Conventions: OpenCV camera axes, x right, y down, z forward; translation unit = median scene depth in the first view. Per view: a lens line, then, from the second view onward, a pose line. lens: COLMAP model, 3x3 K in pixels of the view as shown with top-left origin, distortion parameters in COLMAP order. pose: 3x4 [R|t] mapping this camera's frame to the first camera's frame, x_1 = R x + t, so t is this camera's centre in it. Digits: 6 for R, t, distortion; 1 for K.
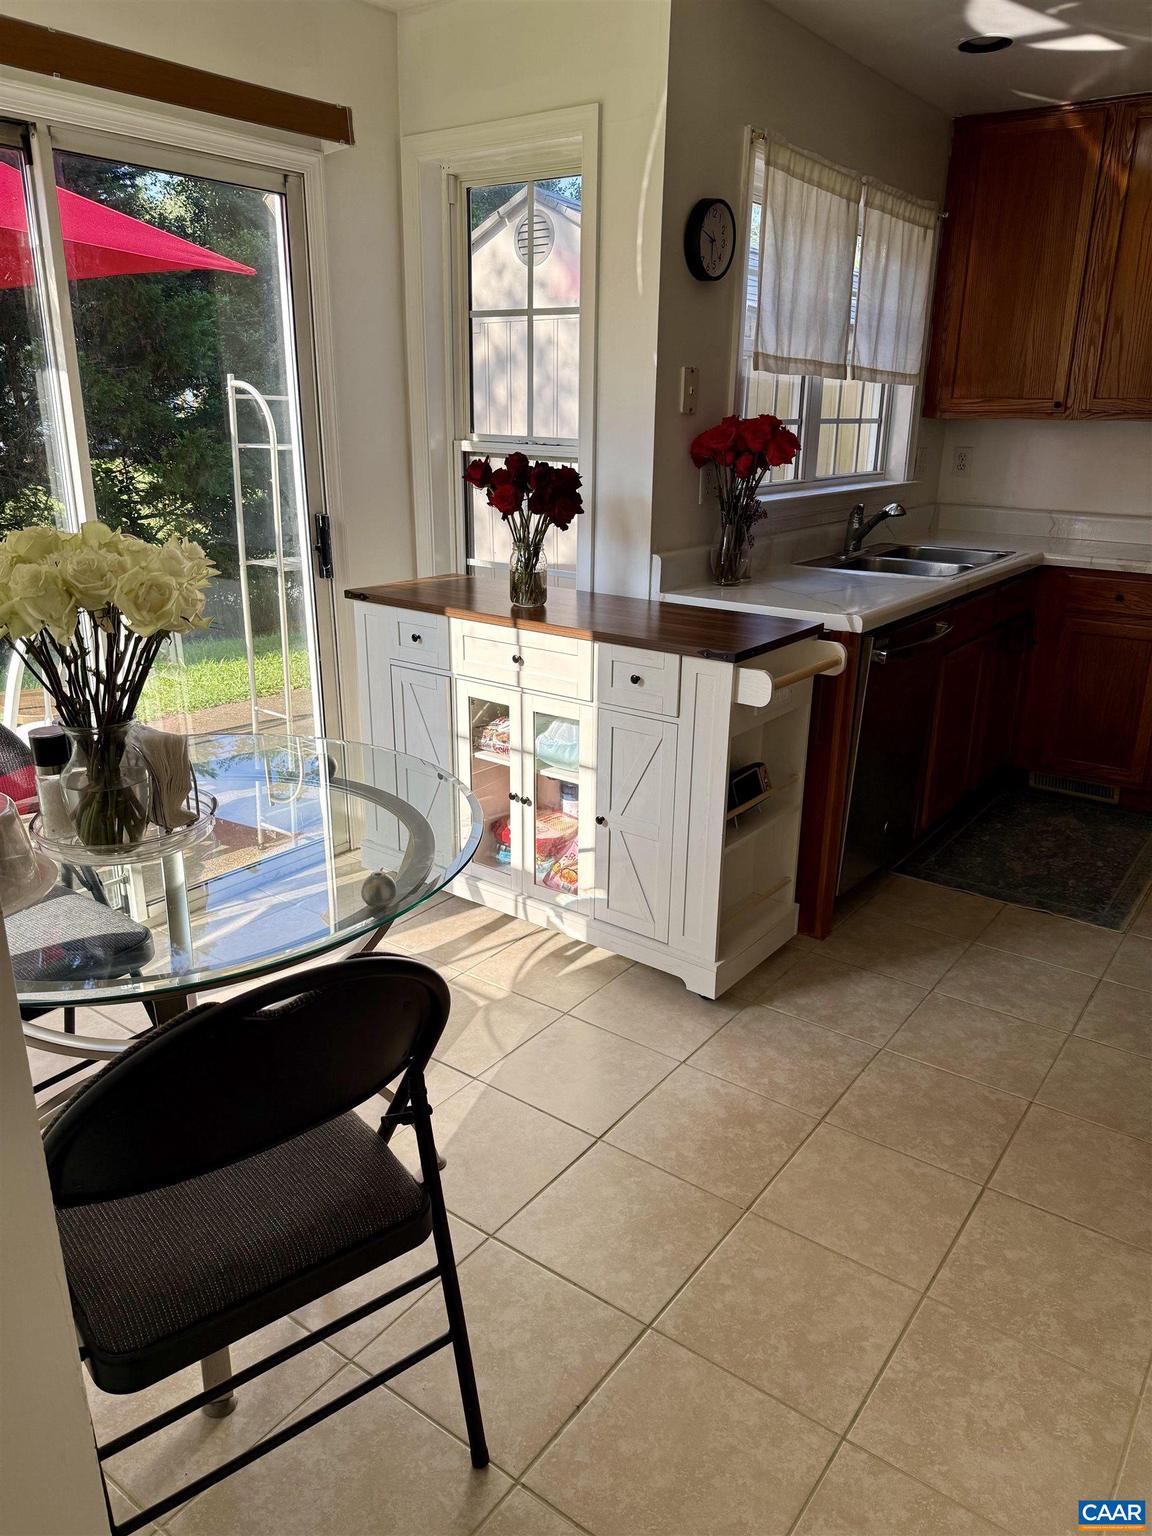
lens RADIAL K [[1081.0, 0, 581.2], [0, 1081.0, 767.9], [0, 0, 1]] dist [0.145373, -0.244181]
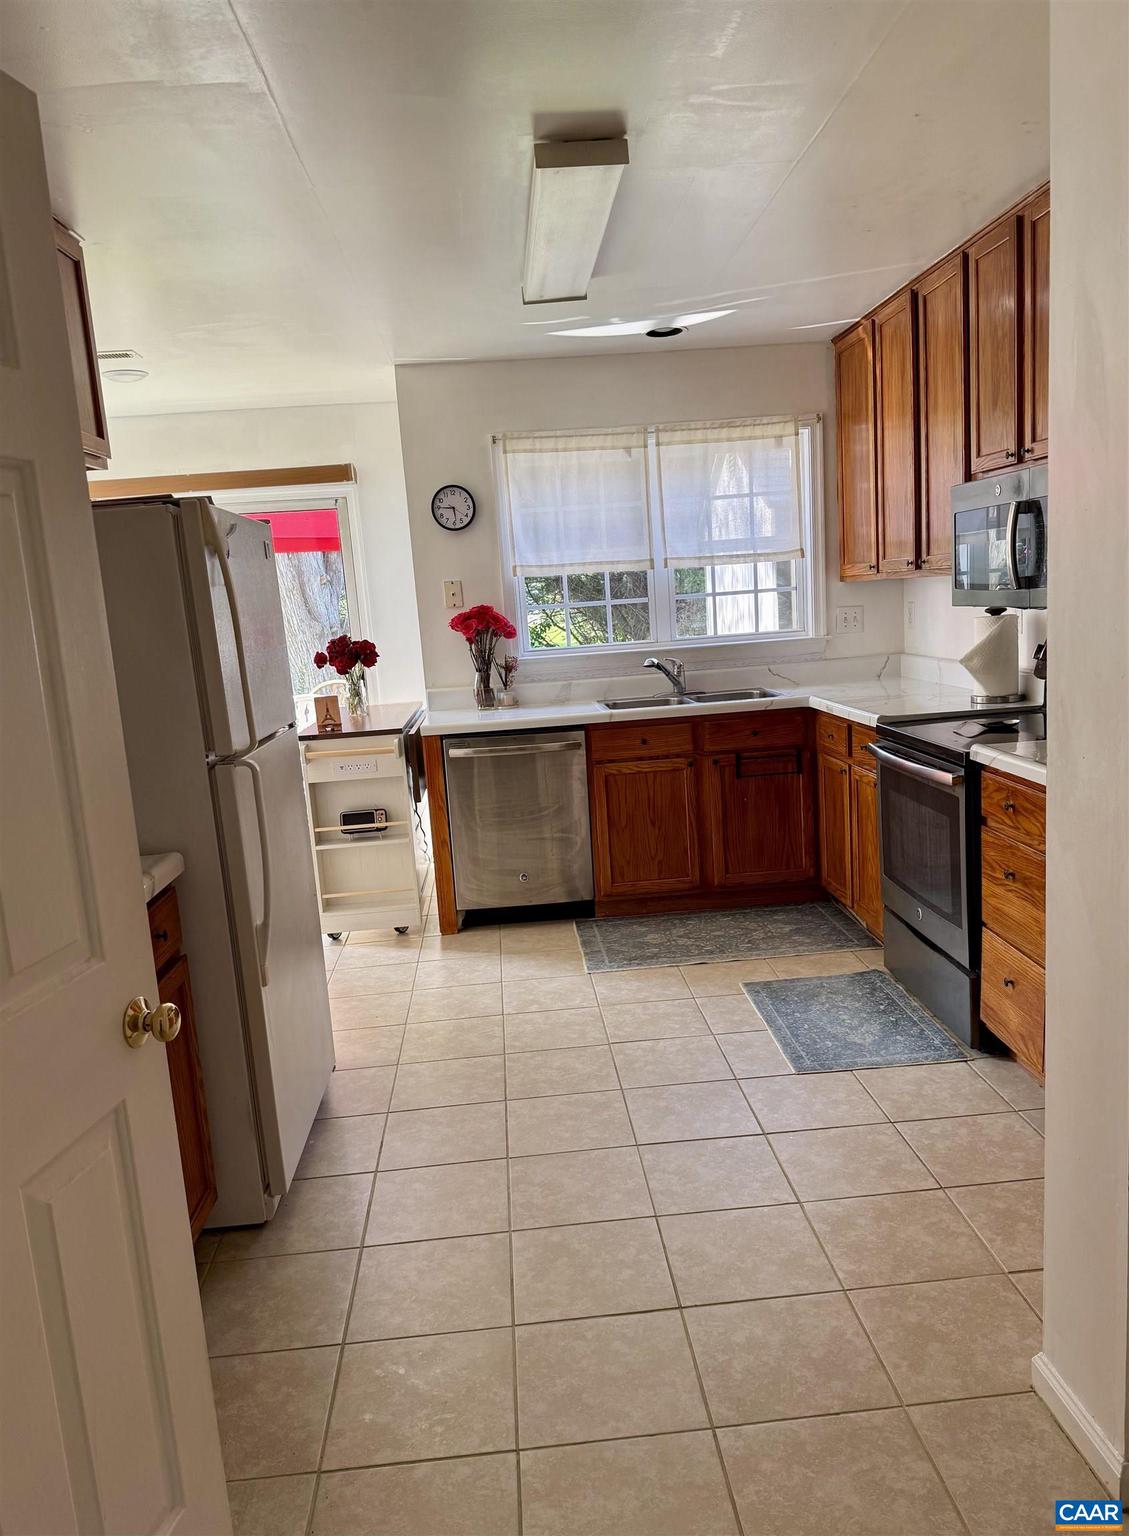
lens RADIAL K [[1121.1, 0, 573.4], [0, 1121.1, 790.7], [0, 0, 1]] dist [0.201583, -0.334860]
pose [[0.641577, 0.073304, -0.763548, 1.545769], [-0.169031, 0.984465, -0.047517, 0.001320], [0.748203, 0.159549, 0.644001, 0.079625]]
